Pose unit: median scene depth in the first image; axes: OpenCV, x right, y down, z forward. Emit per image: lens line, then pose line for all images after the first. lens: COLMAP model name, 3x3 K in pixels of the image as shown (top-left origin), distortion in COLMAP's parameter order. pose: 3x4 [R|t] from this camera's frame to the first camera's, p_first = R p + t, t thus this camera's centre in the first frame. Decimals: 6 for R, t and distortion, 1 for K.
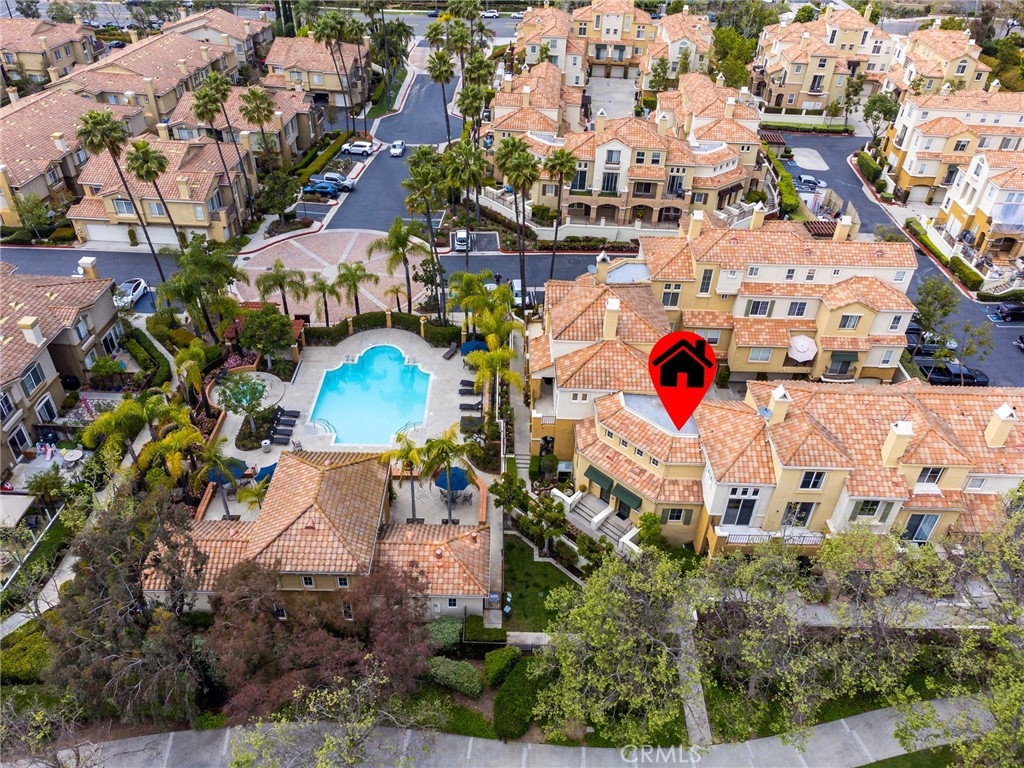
lens RADIAL K [[778.3, 0, 508.5], [0, 778.3, 383.6], [0, 0, 1]] dist [0.027925, 0.005657]
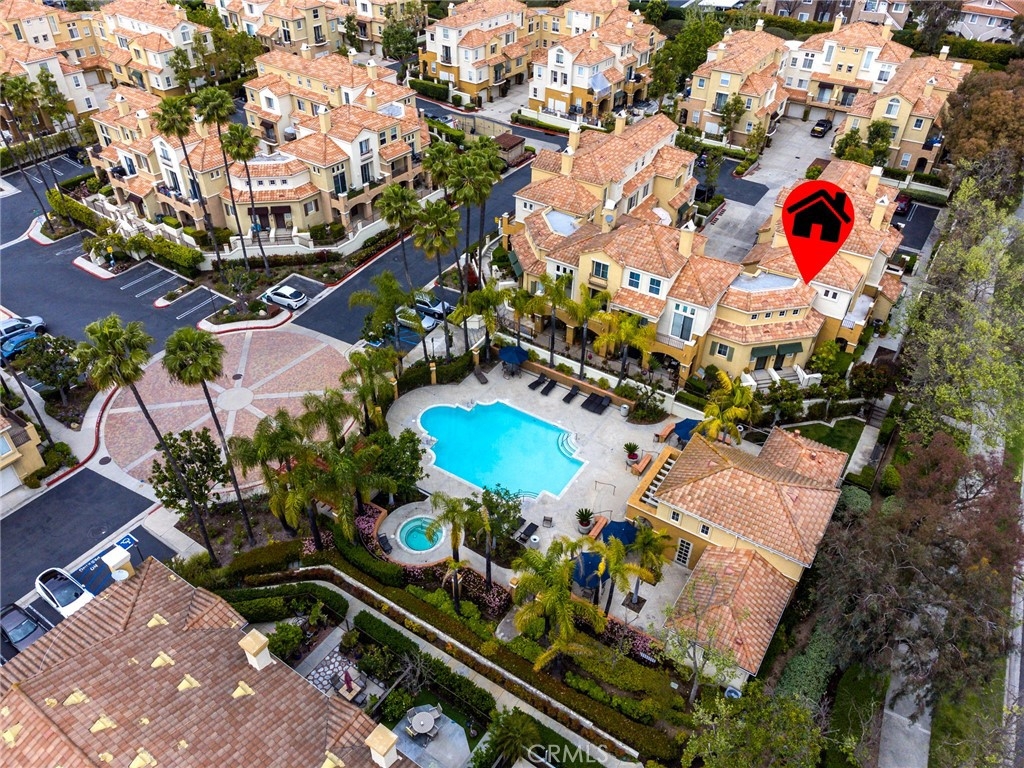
lens RADIAL K [[778.3, 0, 508.9], [0, 778.3, 378.7], [0, 0, 1]] dist [0.027925, 0.005657]
pose [[0.537123, -0.540513, 0.647569, -0.535507], [0.502739, 0.821593, 0.268773, -0.219141], [-0.677313, 0.181194, 0.713033, 0.235572]]
